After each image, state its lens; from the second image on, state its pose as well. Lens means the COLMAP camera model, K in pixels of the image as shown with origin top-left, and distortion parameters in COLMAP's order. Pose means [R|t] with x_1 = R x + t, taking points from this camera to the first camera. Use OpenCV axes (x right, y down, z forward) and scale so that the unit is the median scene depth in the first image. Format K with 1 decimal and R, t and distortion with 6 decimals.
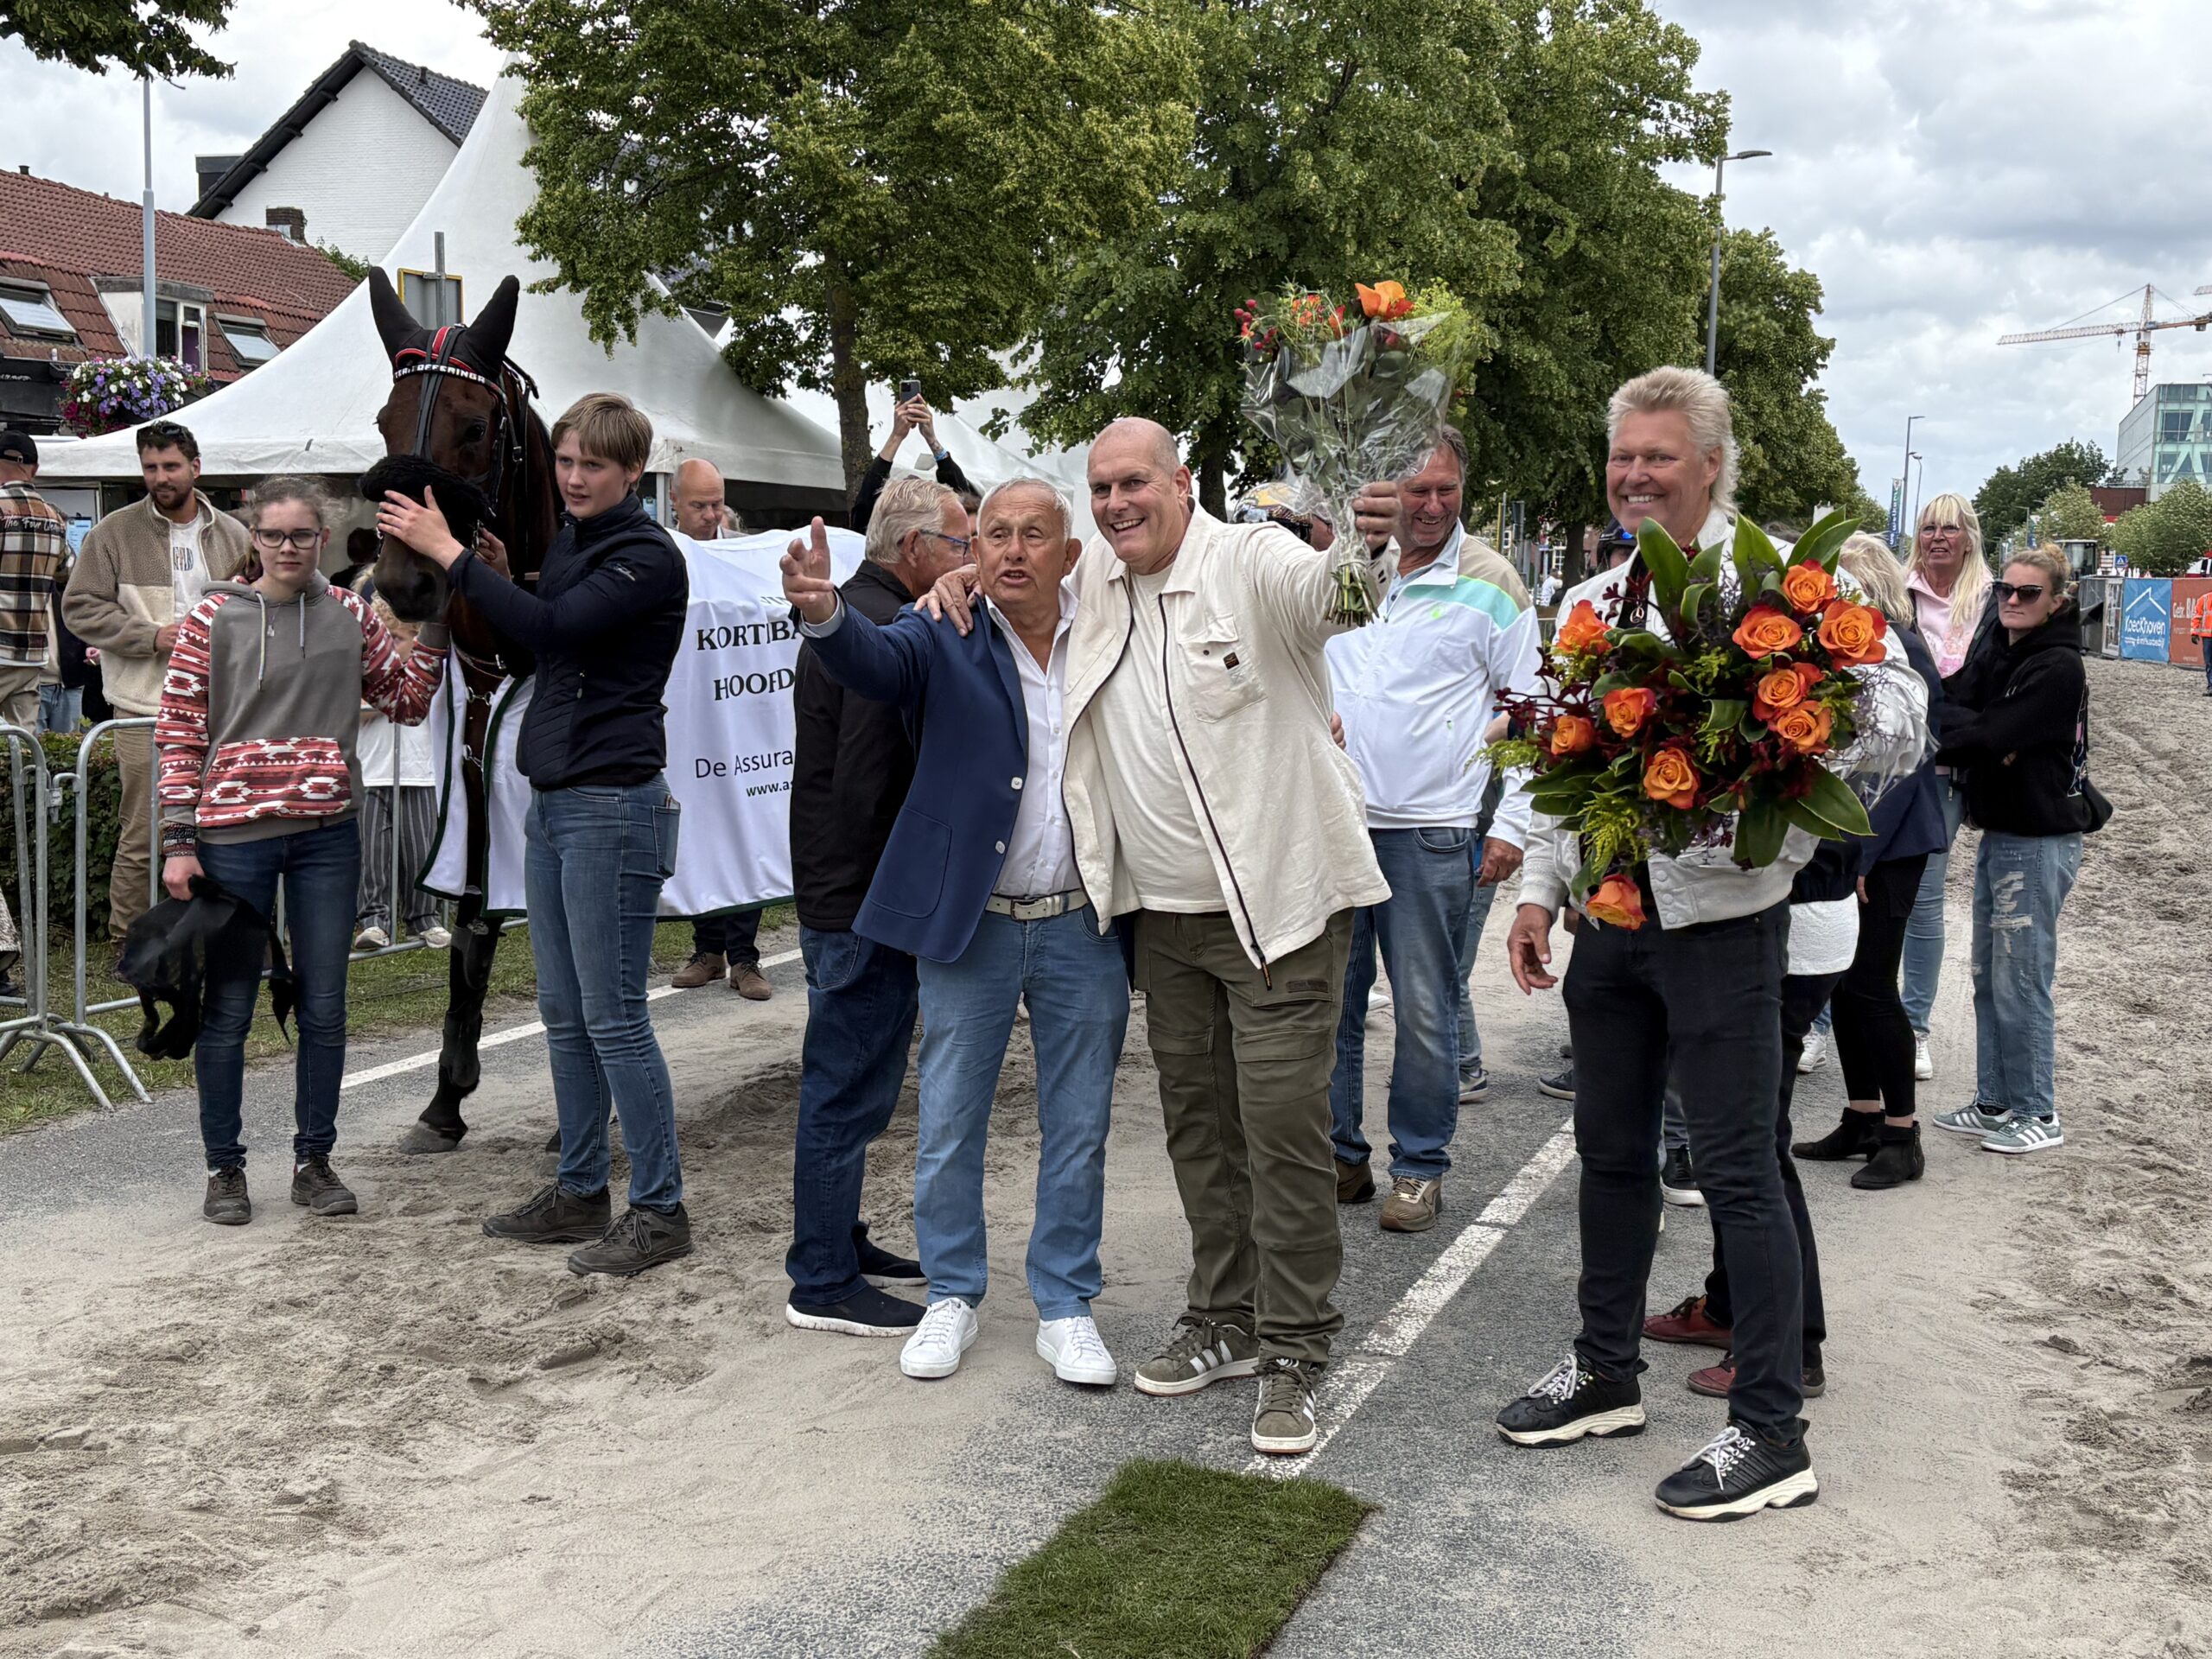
lens RADIAL K [[2451.6, 0, 1119.4], [0, 2451.6, 808.4], [0, 0, 1]] dist [0.109300, -0.293325]
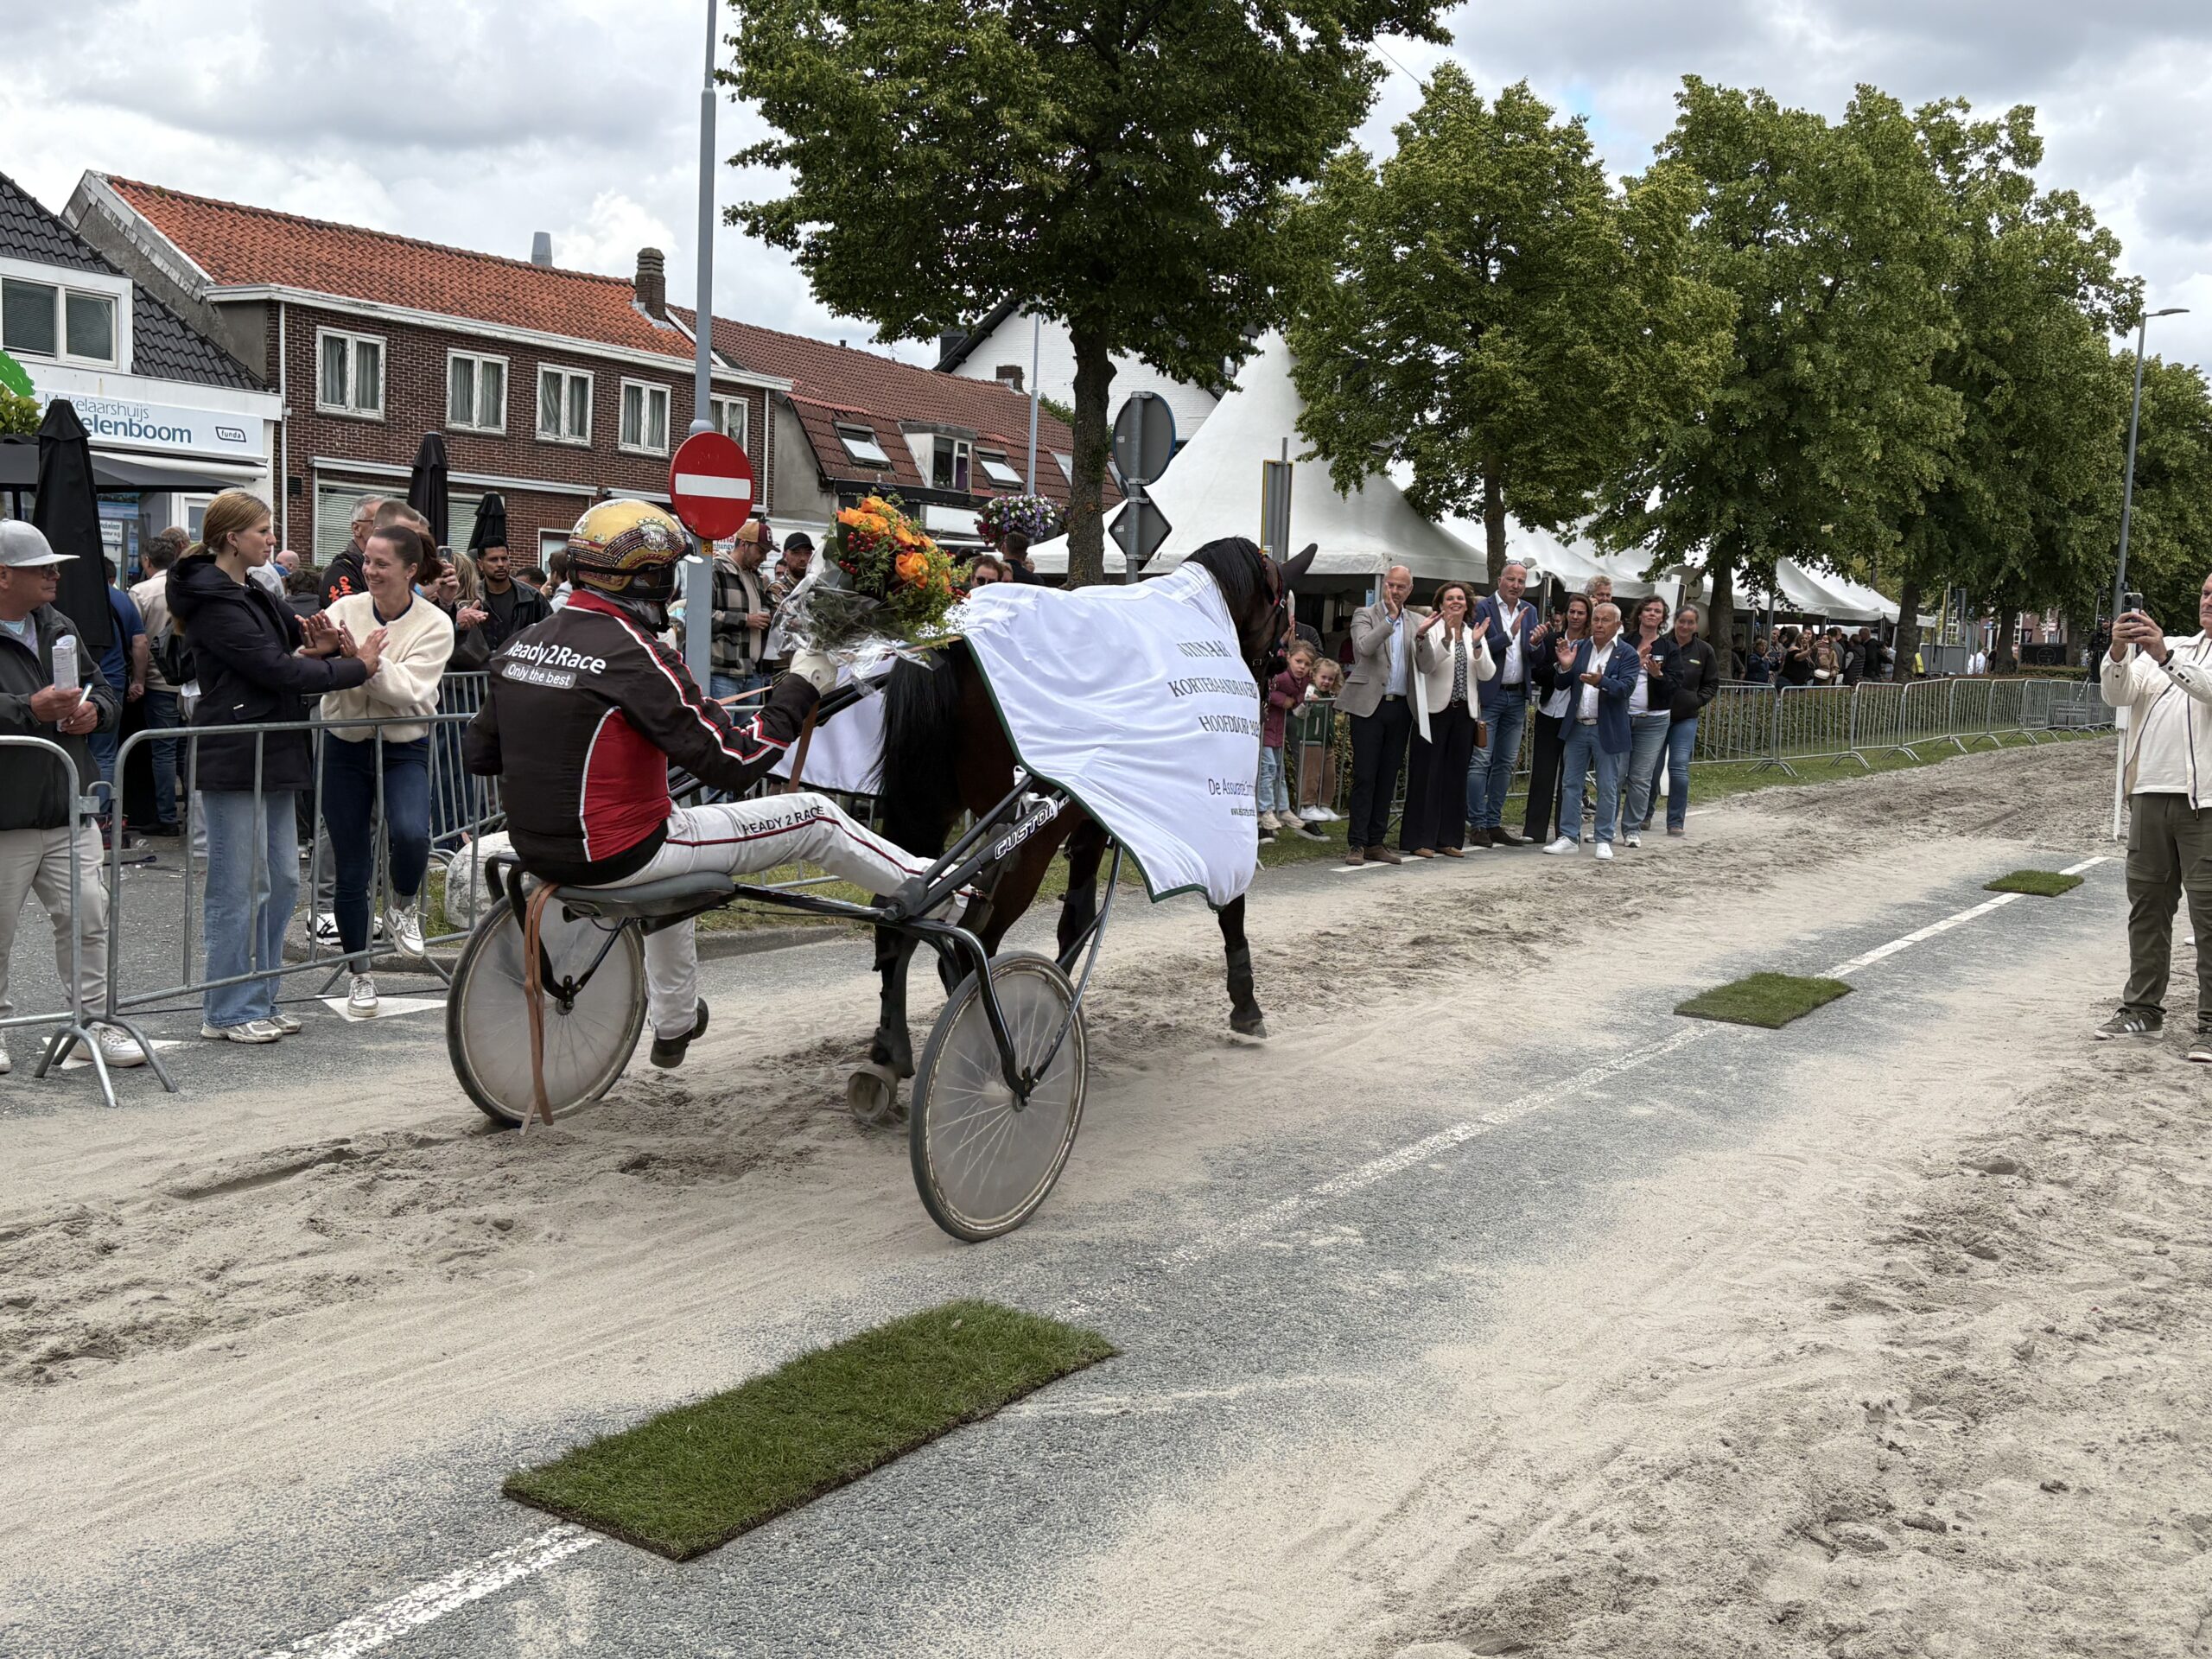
lens RADIAL K [[2115.7, 0, 1134.7], [0, 2115.7, 825.2], [0, 0, 1]] dist [0.075363, -0.117540]
pose [[0.976939, 0.034712, -0.210680, -0.039964], [-0.036475, 0.999324, -0.004488, 0.036166], [0.210382, 0.012069, 0.977545, -0.346425]]
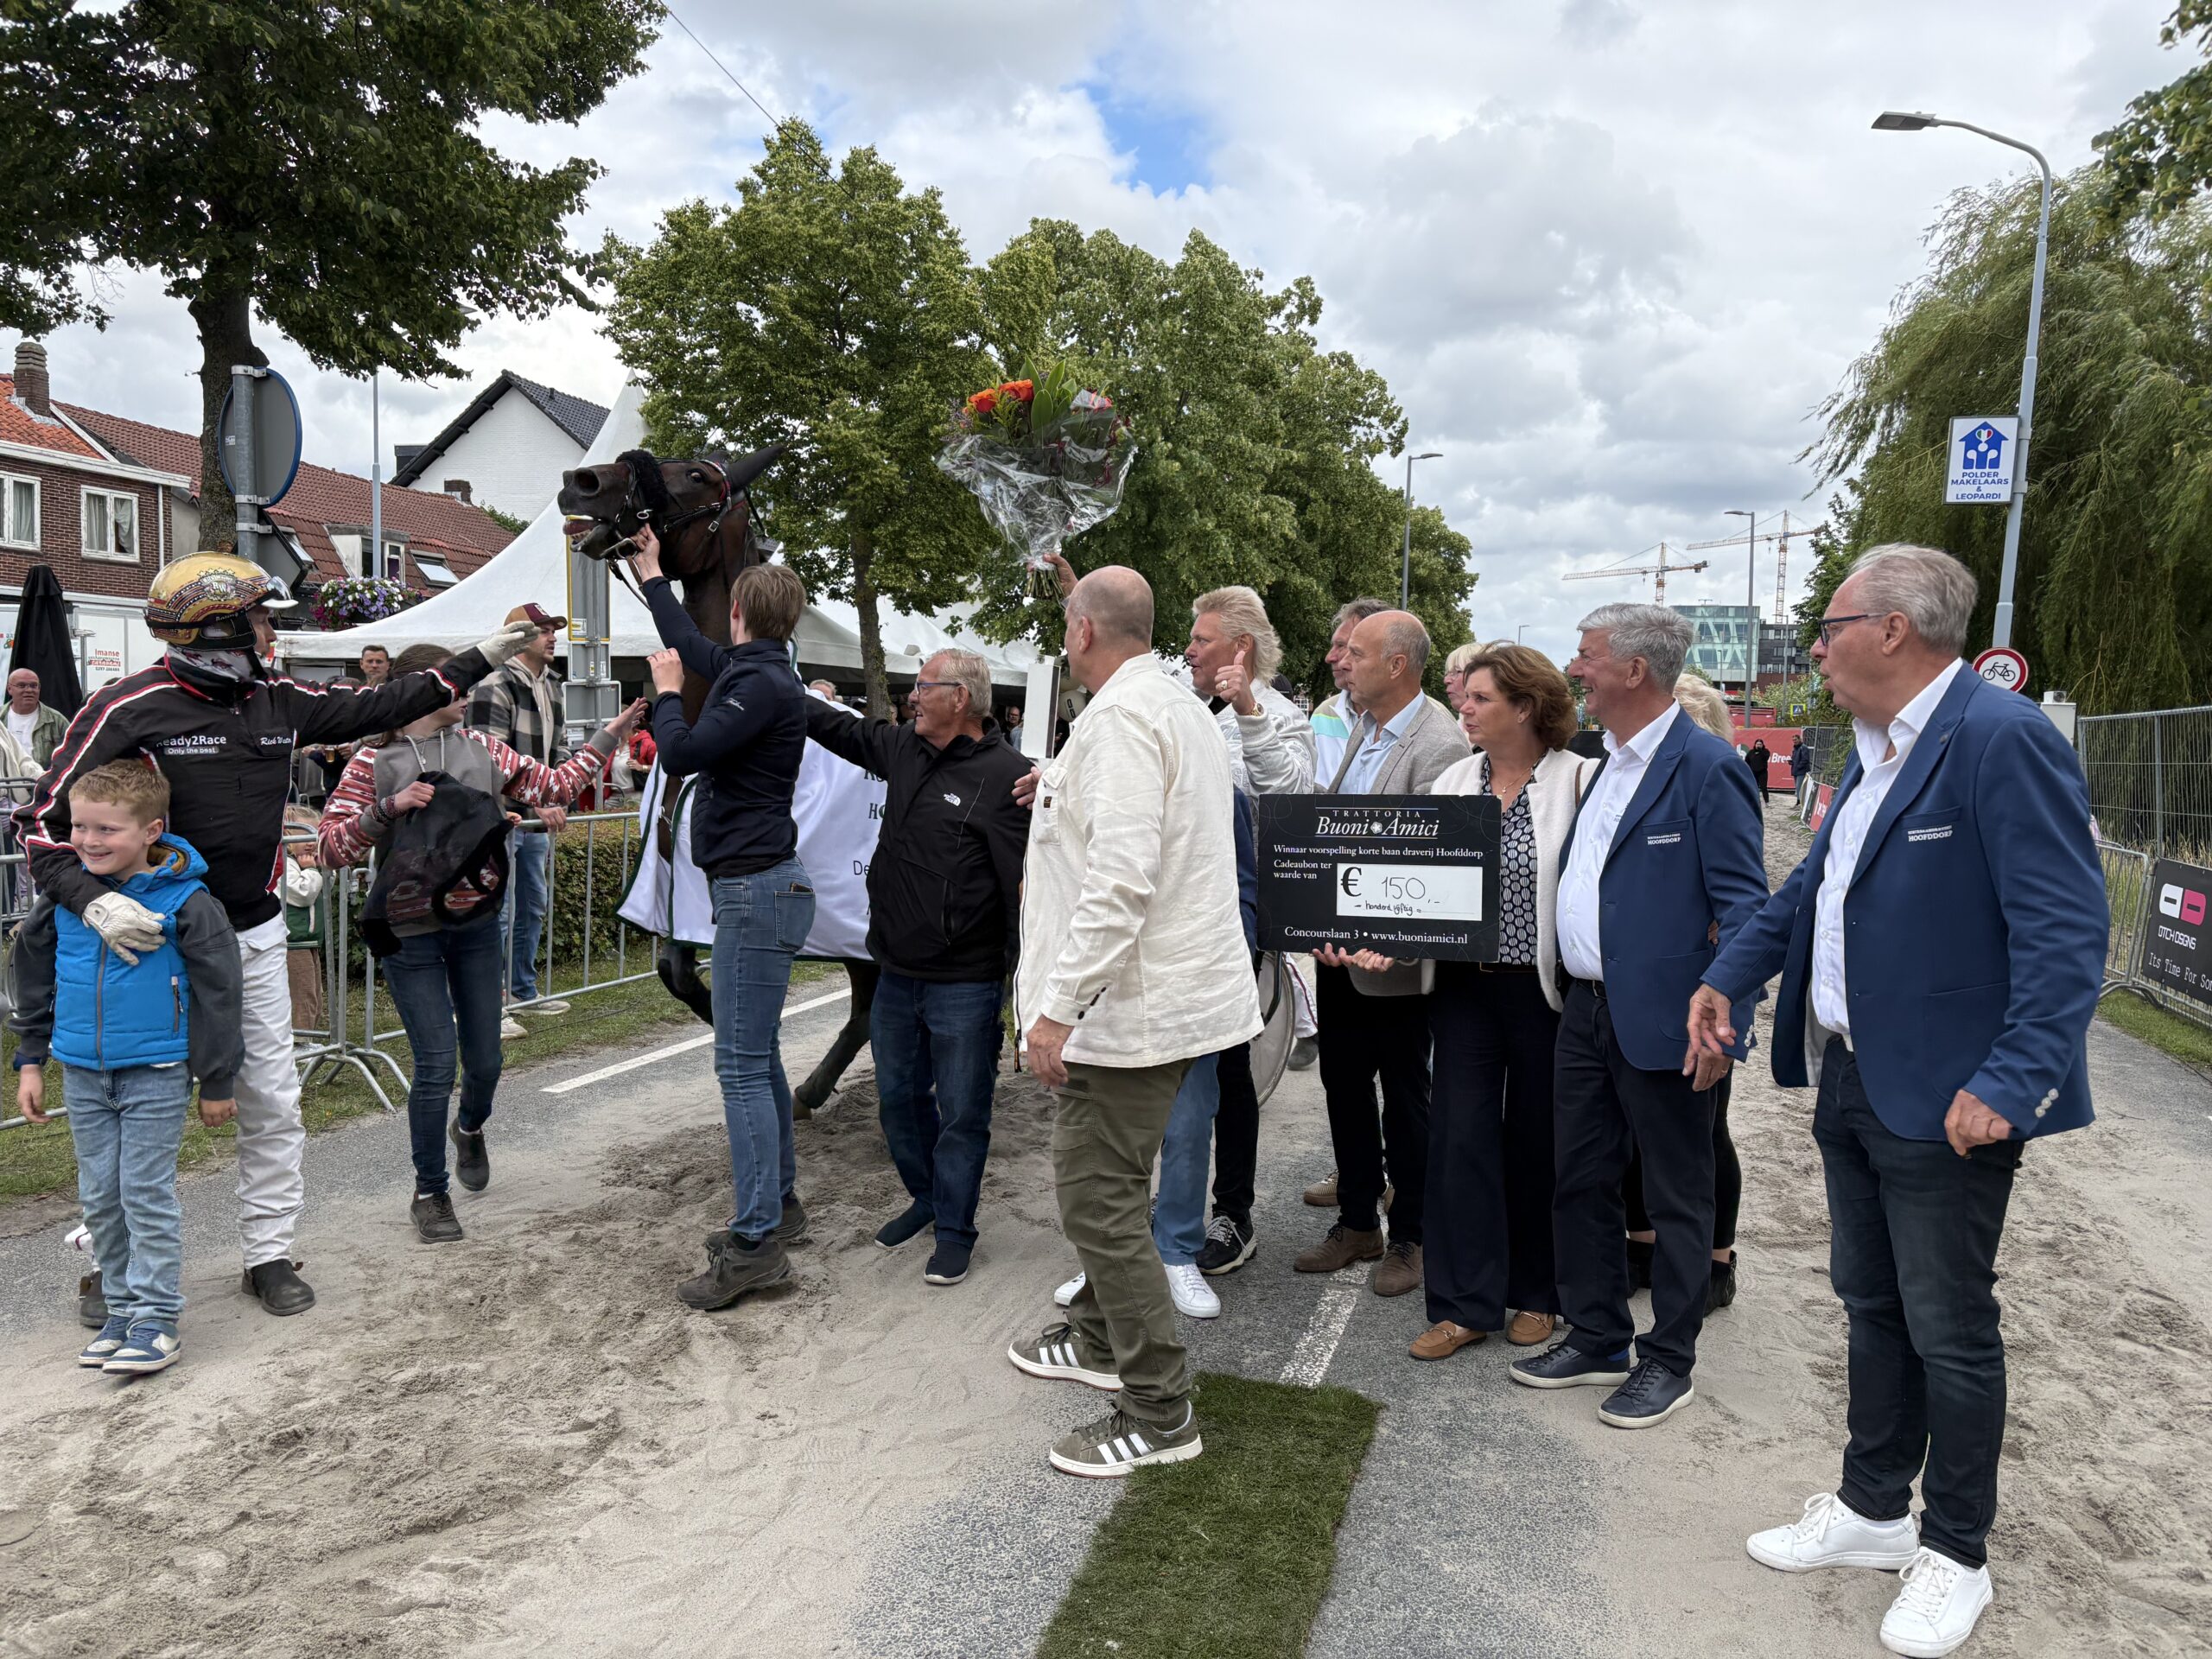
lens RADIAL K [[1615.7, 0, 1106.0], [0, 1615.7, 829.5], [0, 0, 1]] dist [0.065727, -0.124659]
pose [[0.998165, -0.003793, 0.060427, -0.023229], [0.005674, 0.999504, -0.030990, -0.001788], [-0.060280, 0.031276, 0.997691, 0.023381]]
